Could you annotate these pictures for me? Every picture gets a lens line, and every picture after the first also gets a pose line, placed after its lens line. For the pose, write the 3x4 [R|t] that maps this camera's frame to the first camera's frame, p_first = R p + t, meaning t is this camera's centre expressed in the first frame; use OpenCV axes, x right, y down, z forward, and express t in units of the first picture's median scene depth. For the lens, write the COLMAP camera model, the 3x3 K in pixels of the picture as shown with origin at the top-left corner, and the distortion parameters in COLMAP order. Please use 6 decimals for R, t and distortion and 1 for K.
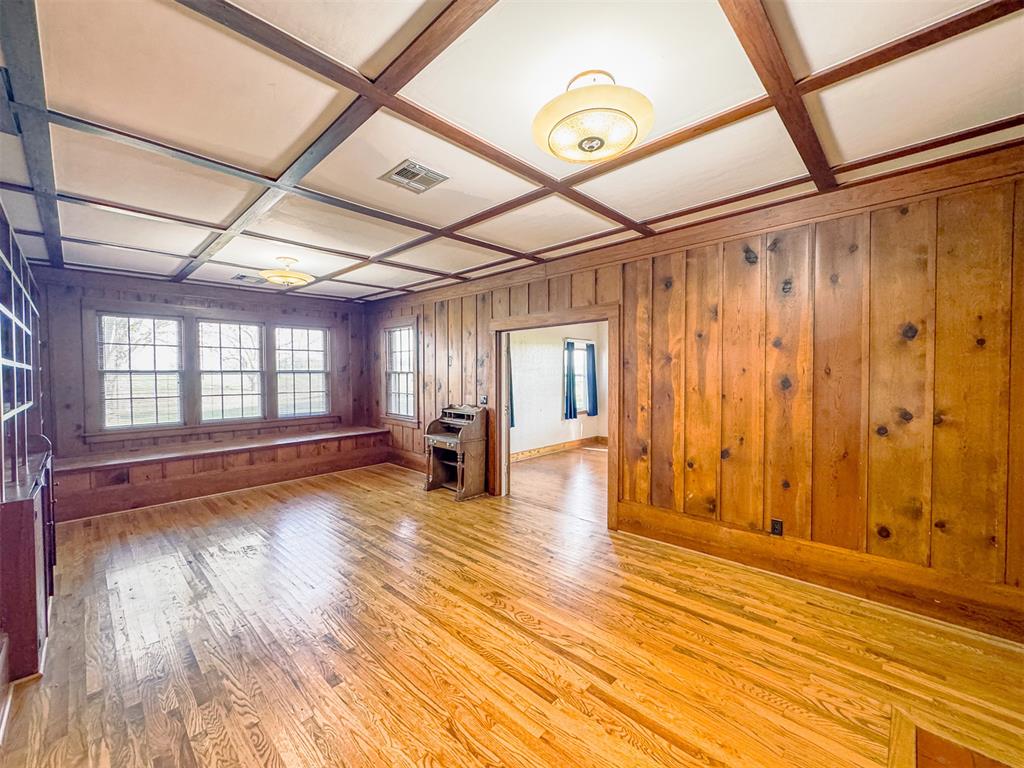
lens RADIAL K [[414.0, 0, 511.1], [0, 414.0, 382.1], [0, 0, 1]] dist [0.000238, 0.000105]
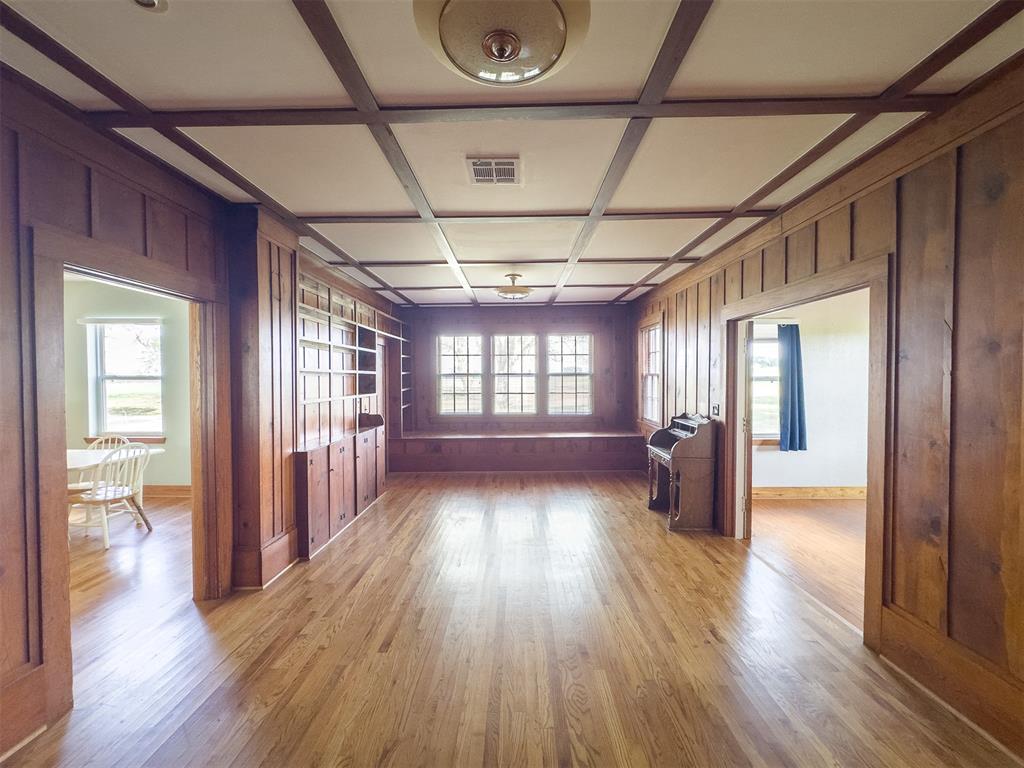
lens RADIAL K [[411.4, 0, 509.8], [0, 411.4, 383.8], [0, 0, 1]] dist [-0.000464, 0.000247]
pose [[0.680861, 0.013457, -0.732289, 0.239046], [-0.014389, 0.999884, 0.004996, -0.004884], [0.732271, 0.007135, 0.680976, 0.183333]]
